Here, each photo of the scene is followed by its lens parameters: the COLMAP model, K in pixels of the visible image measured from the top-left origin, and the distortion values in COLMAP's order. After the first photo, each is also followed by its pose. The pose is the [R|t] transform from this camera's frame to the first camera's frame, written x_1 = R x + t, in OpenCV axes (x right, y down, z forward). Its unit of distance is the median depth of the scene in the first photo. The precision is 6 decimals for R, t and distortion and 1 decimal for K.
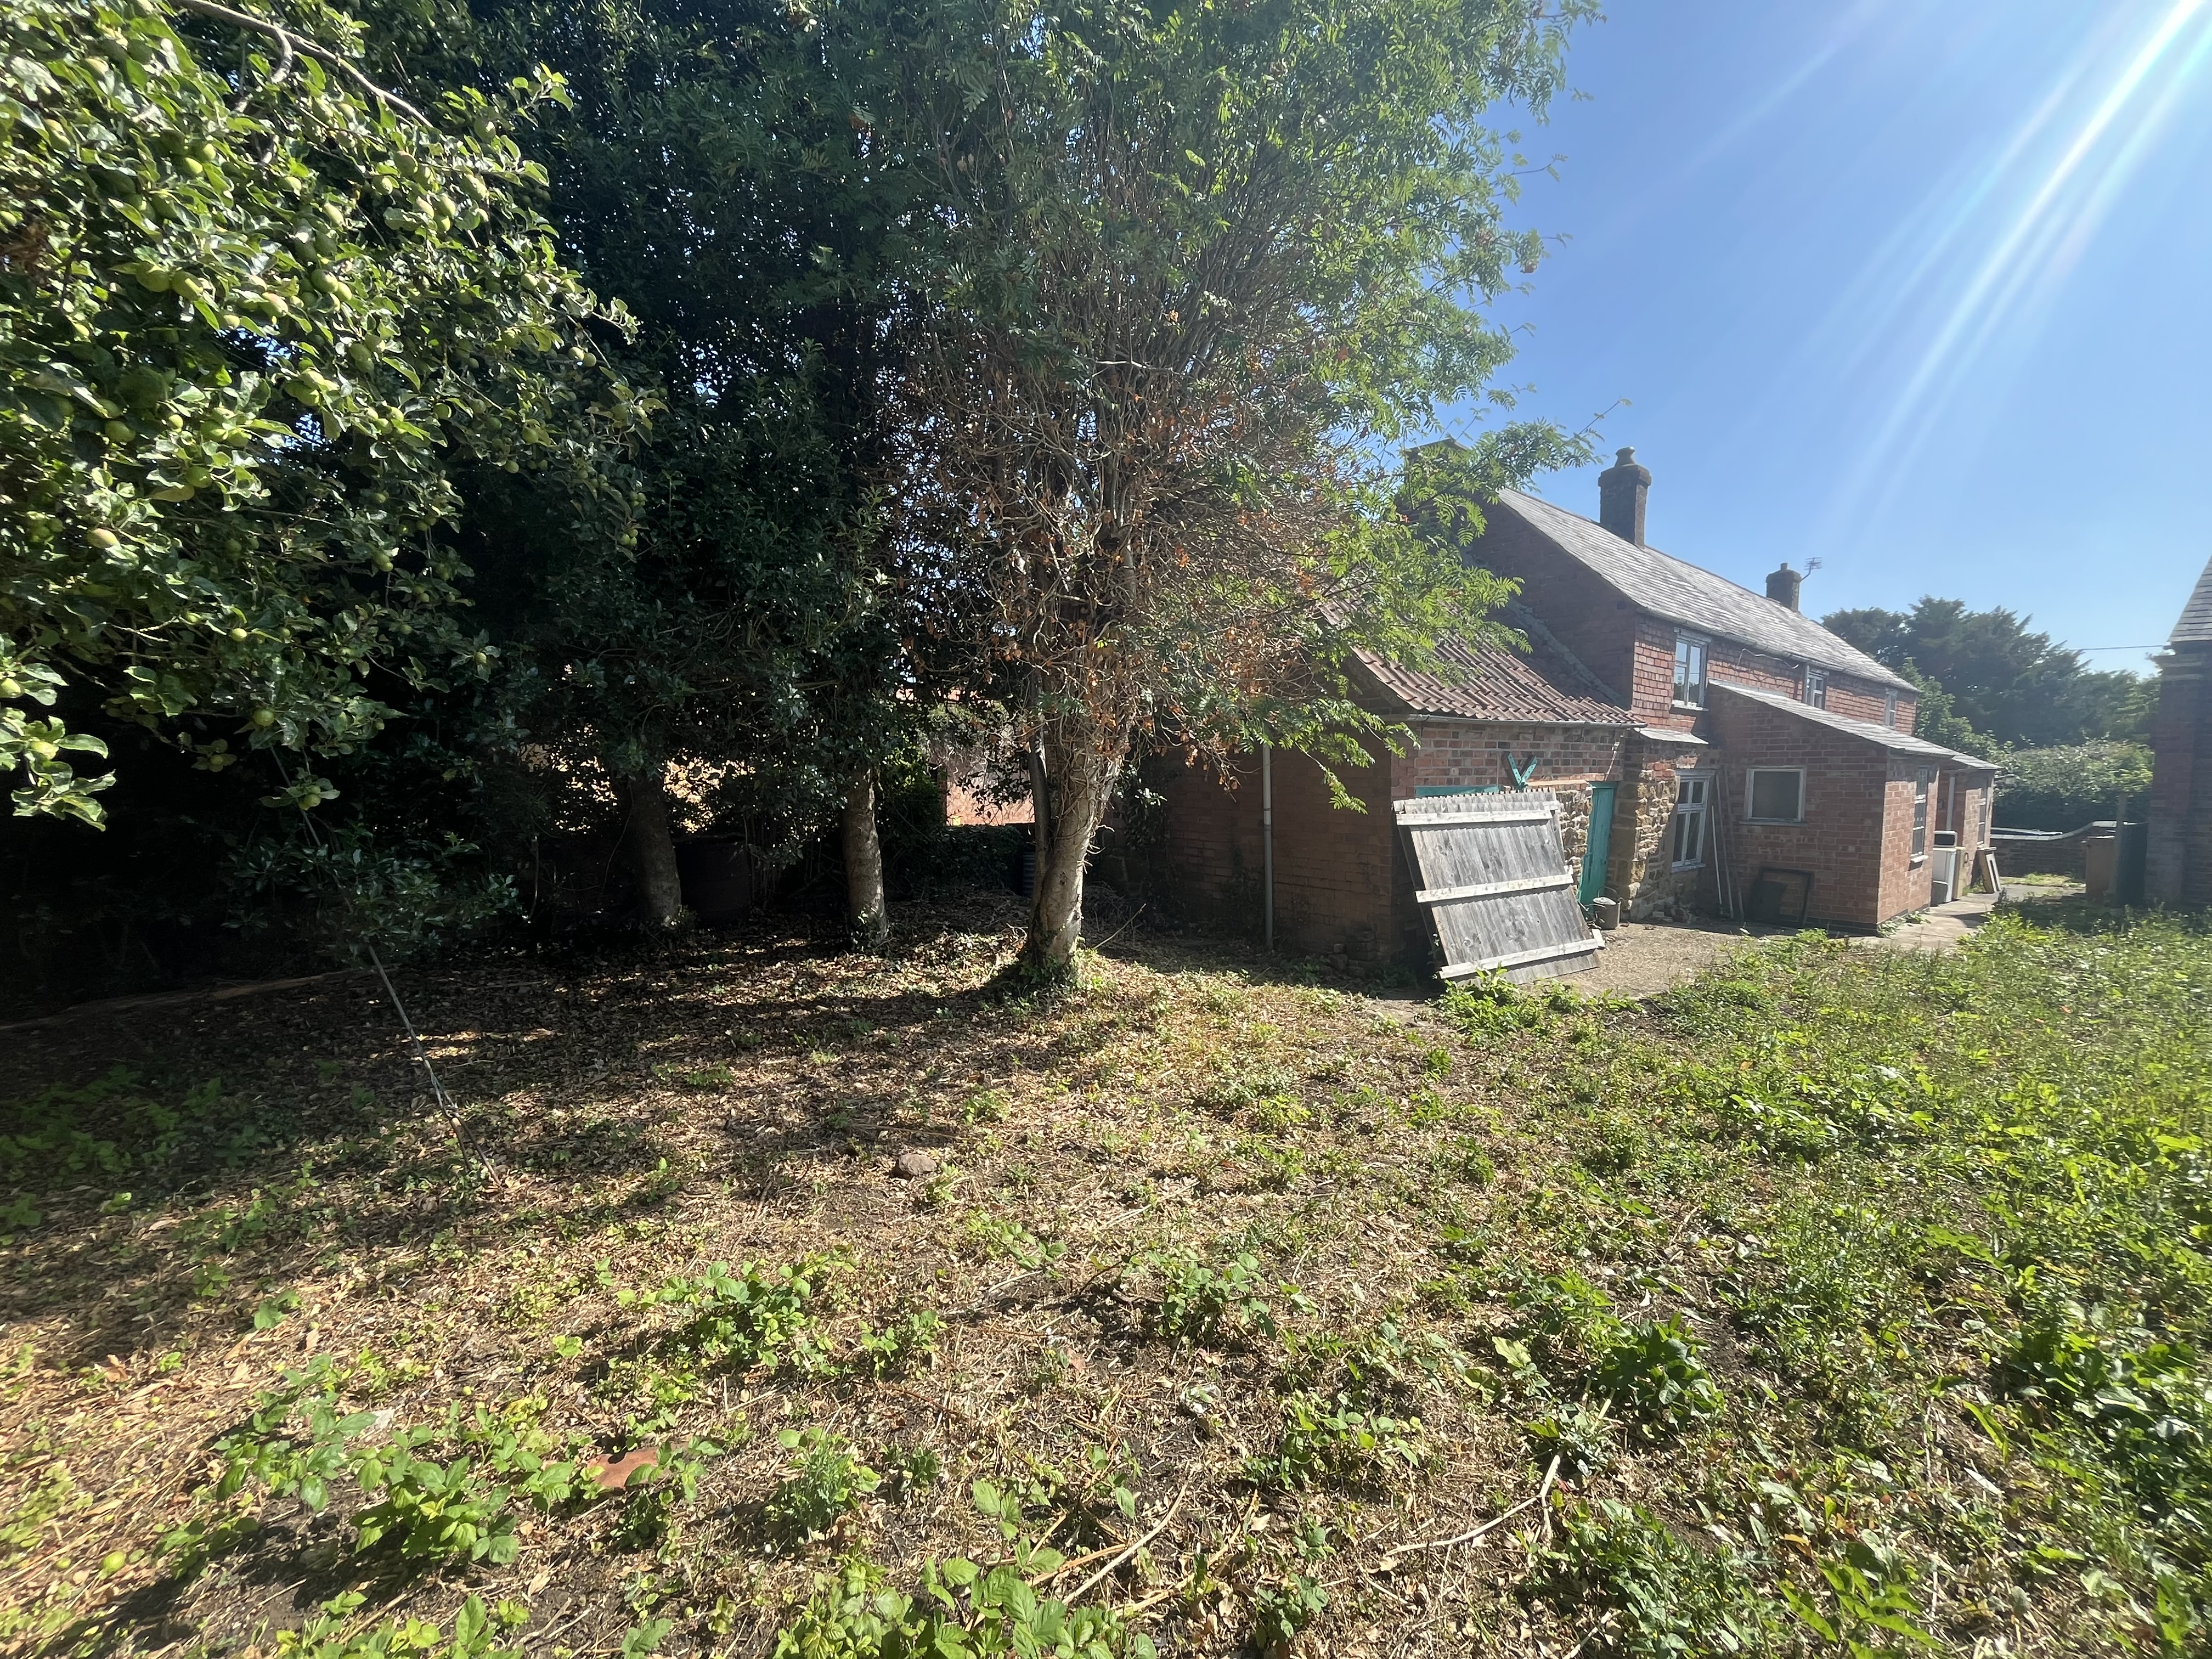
lens RADIAL K [[900.1, 0, 1107.5], [0, 900.1, 816.0], [0, 0, 1]] dist [-0.001098, -0.000433]
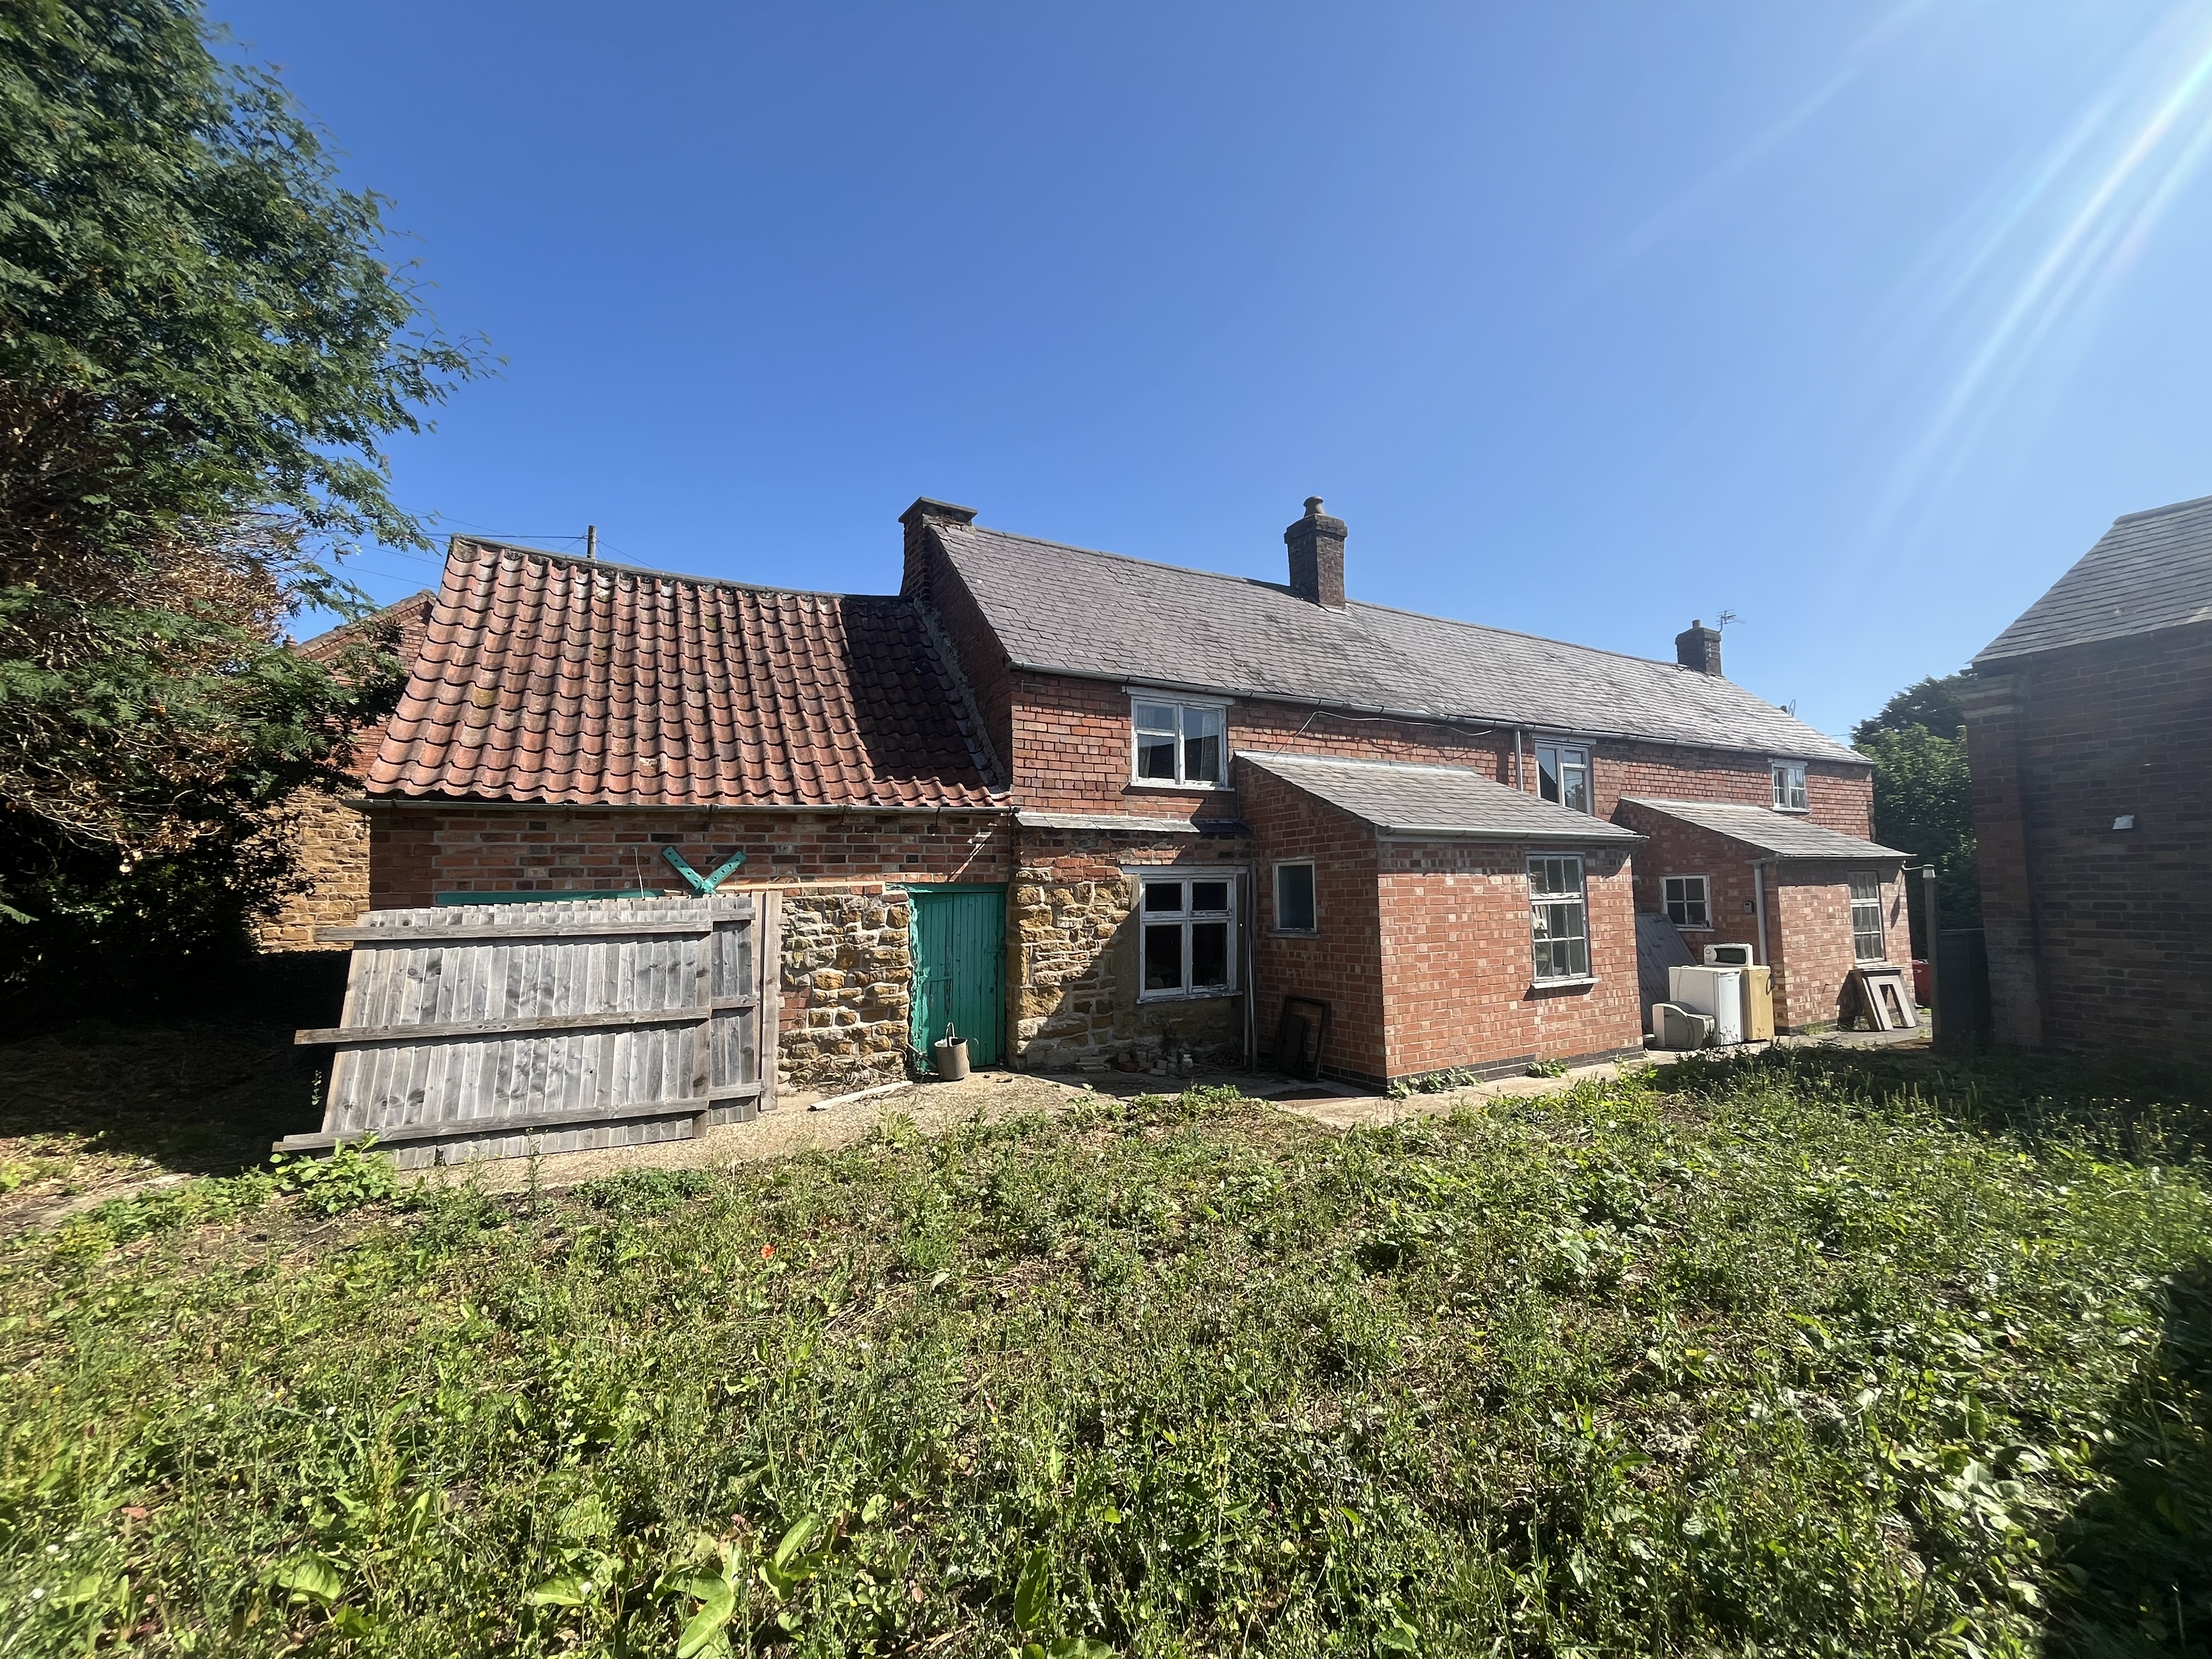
lens RADIAL K [[900.1, 0, 1094.9], [0, 900.1, 833.8], [0, 0, 1]] dist [-0.001098, -0.000433]
pose [[0.983799, -0.037897, -0.175221, 0.750182], [0.016248, 0.992227, -0.123374, 0.015448], [0.178535, 0.118528, 0.976768, 0.244465]]
